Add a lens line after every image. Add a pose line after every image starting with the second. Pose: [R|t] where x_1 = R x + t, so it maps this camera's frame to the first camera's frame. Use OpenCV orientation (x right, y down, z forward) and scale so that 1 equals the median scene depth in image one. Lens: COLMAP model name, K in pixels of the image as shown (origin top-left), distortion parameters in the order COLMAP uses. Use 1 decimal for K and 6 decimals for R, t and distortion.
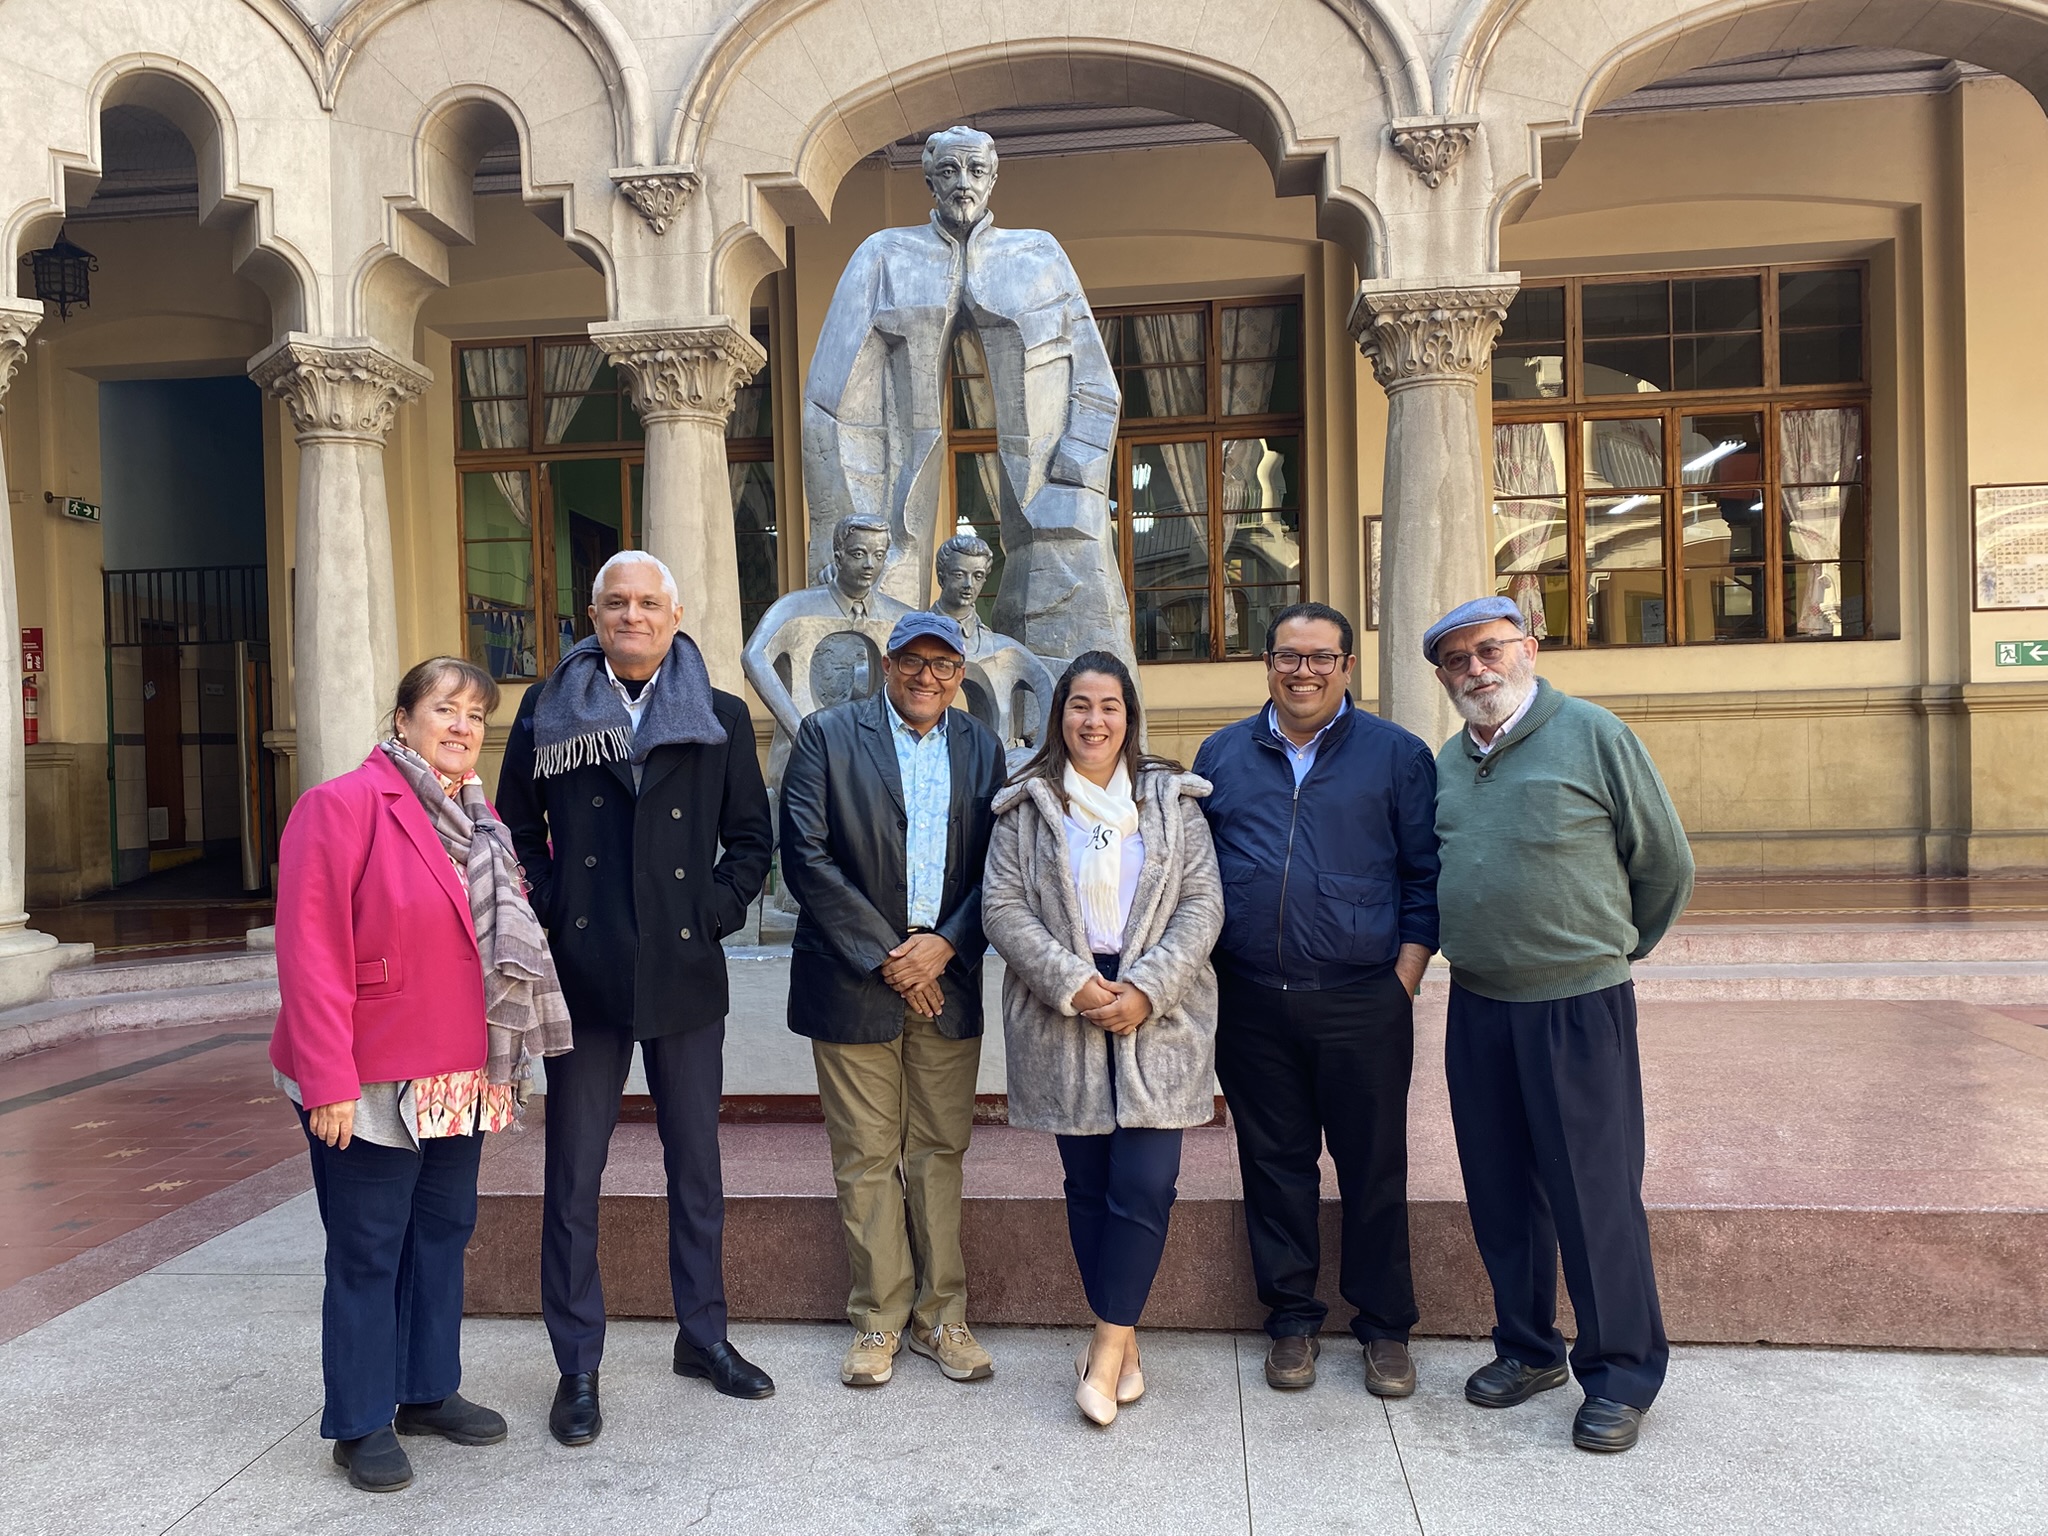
lens RADIAL K [[1669.2, 0, 1024.0], [0, 1669.2, 768.0], [0, 0, 1]] dist [0.033296, -0.018068]
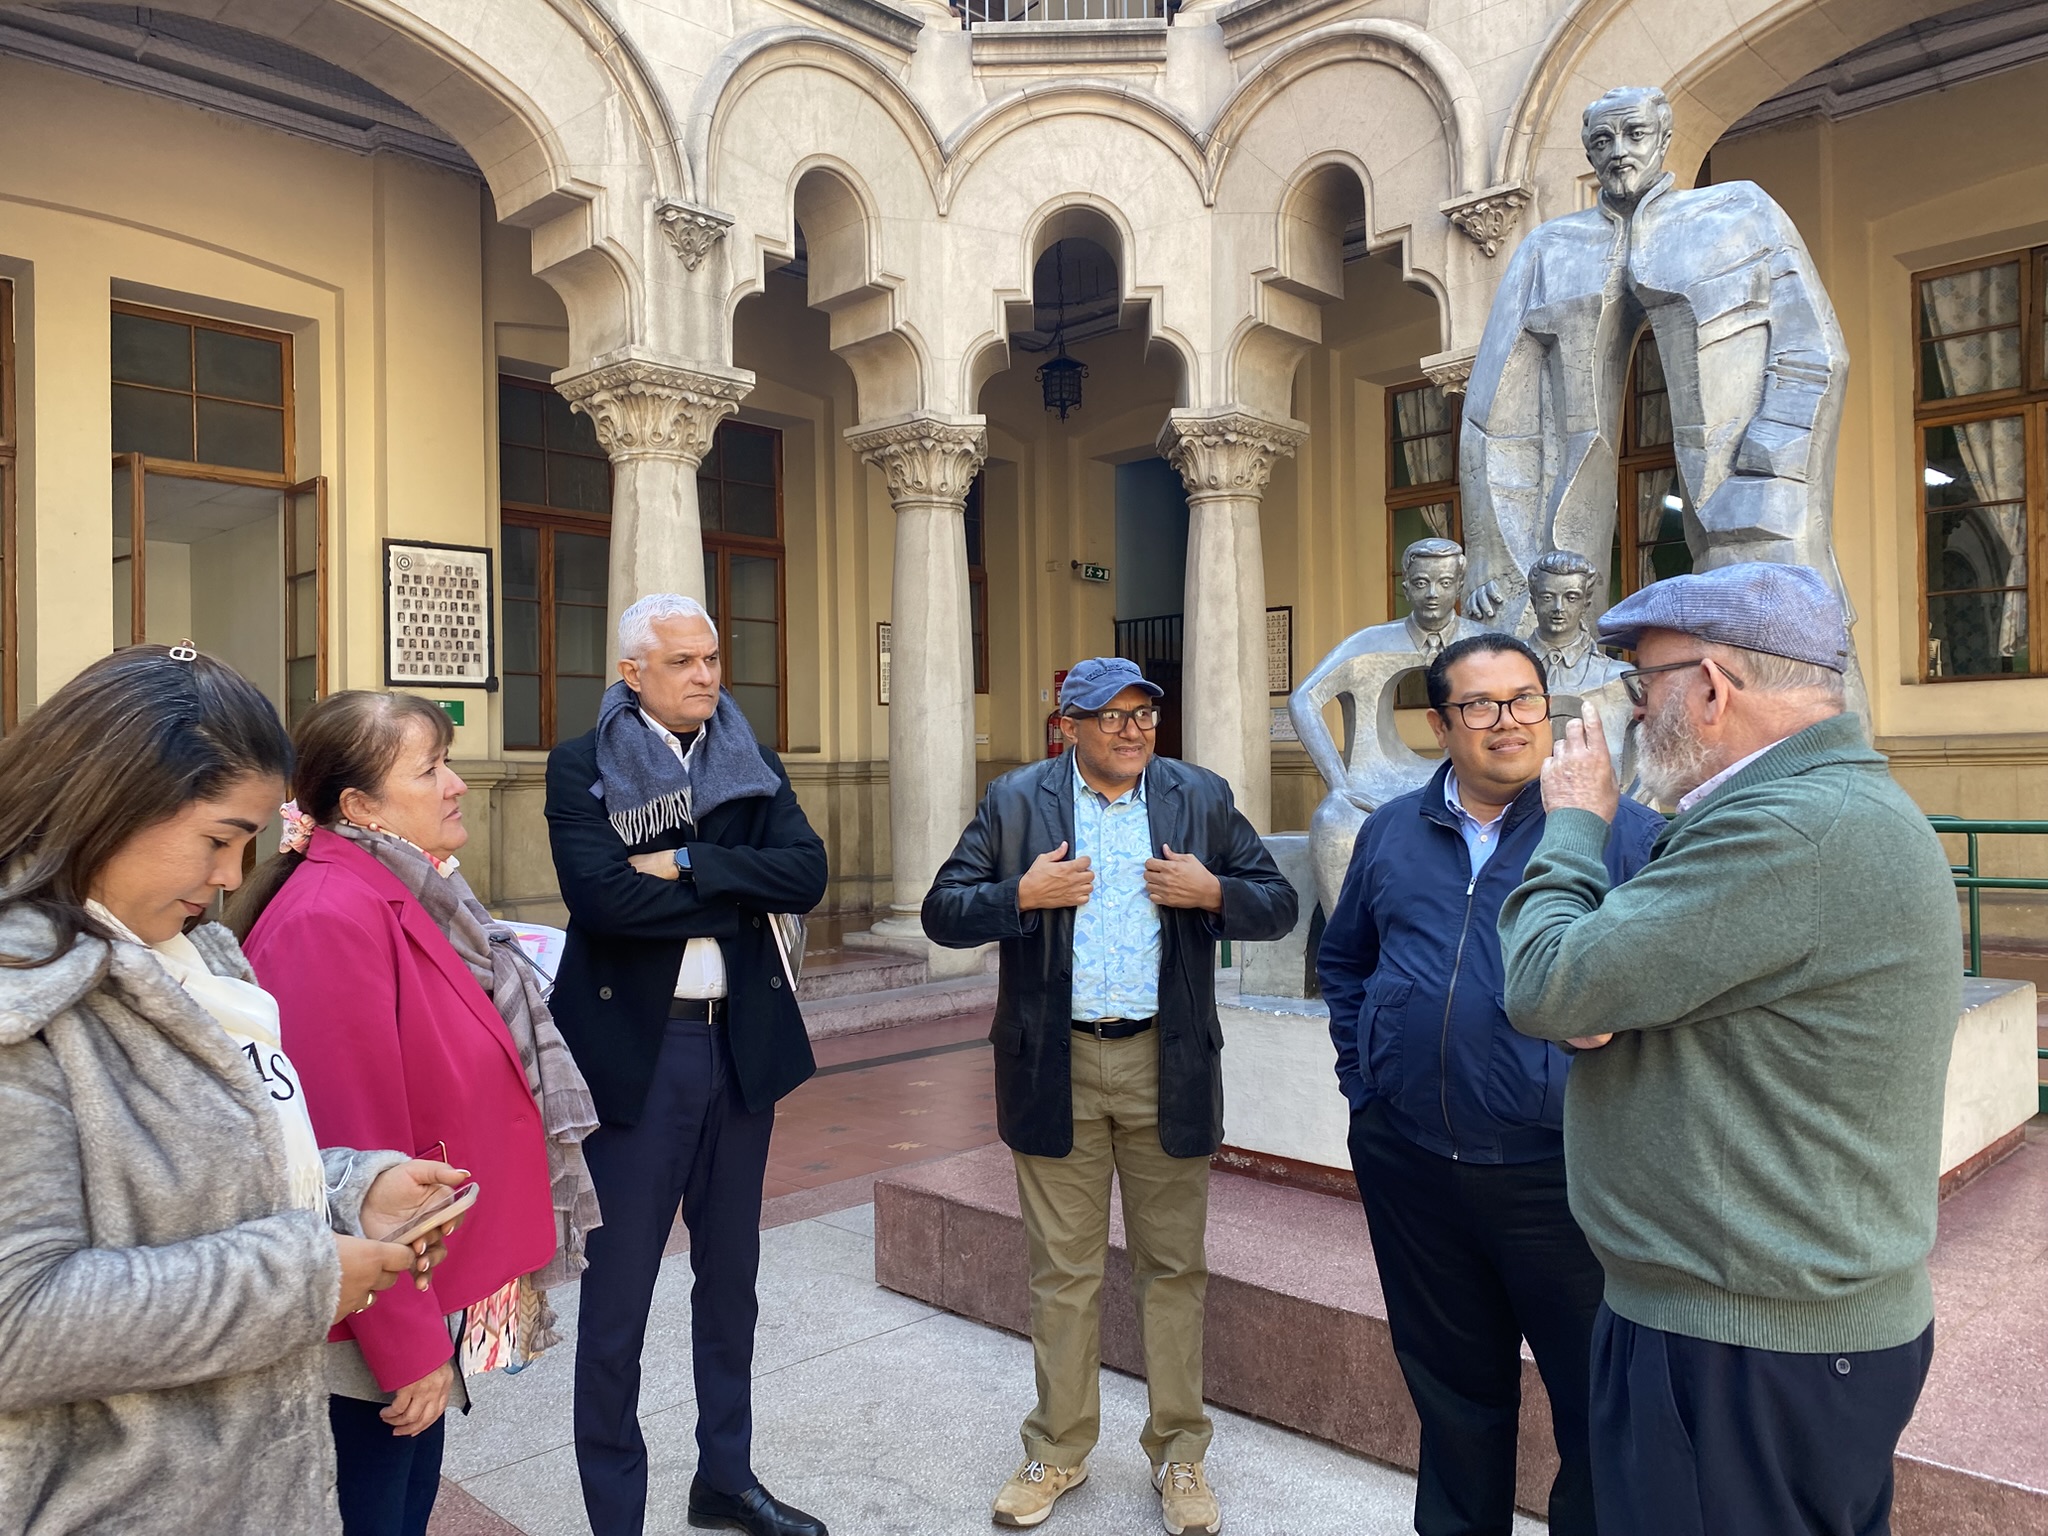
lens RADIAL K [[1586.6, 0, 1024.0], [0, 1586.6, 768.0], [0, 0, 1]] dist [0.039288, -0.039163]
pose [[0.795635, -0.001309, -0.605775, 0.135625], [-0.001983, 0.999987, -0.004766, -0.010518], [0.605773, 0.004993, 0.795622, 0.082176]]
